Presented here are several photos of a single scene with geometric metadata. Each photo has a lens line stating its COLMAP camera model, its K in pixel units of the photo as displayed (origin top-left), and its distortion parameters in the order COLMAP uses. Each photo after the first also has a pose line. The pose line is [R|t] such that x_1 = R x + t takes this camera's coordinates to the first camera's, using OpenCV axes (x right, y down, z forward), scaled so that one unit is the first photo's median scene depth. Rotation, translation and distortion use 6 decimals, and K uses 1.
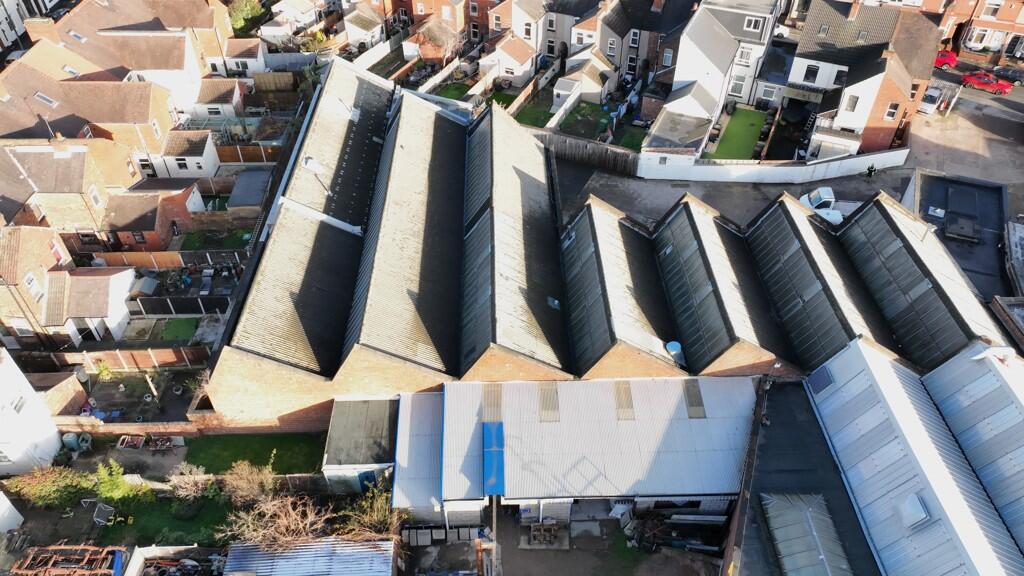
lens RADIAL K [[725.2, 0, 512.0], [0, 725.2, 288.0], [0, 0, 1]] dist [0.004403, 0.004911]
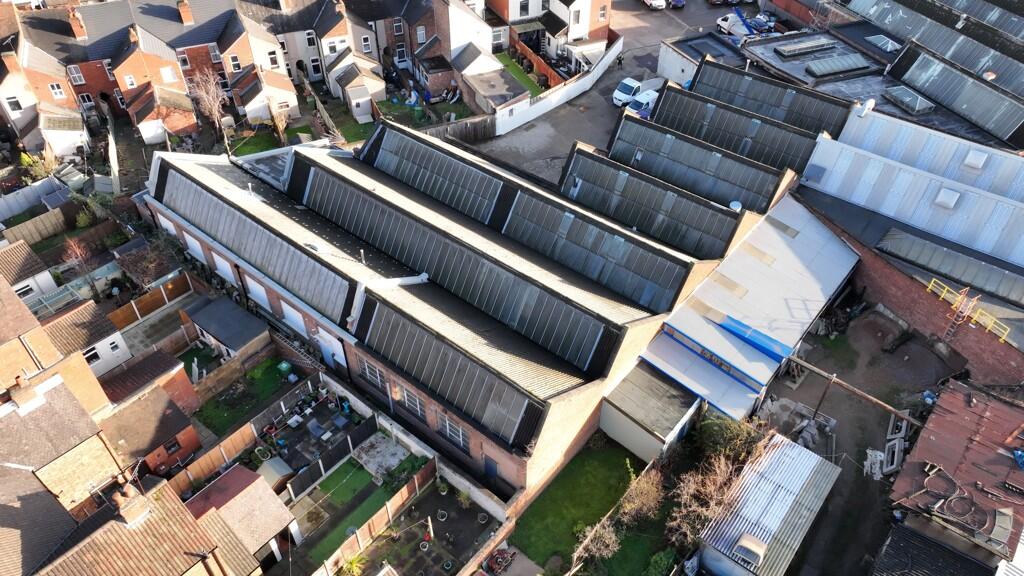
lens RADIAL K [[717.1, 0, 511.5], [0, 717.1, 292.0], [0, 0, 1]] dist [0.004763, 0.002224]
pose [[0.659668, -0.507669, 0.554175, -0.506572], [0.501204, 0.846622, 0.178960, -0.132713], [-0.560029, 0.159700, 0.812935, 0.151316]]
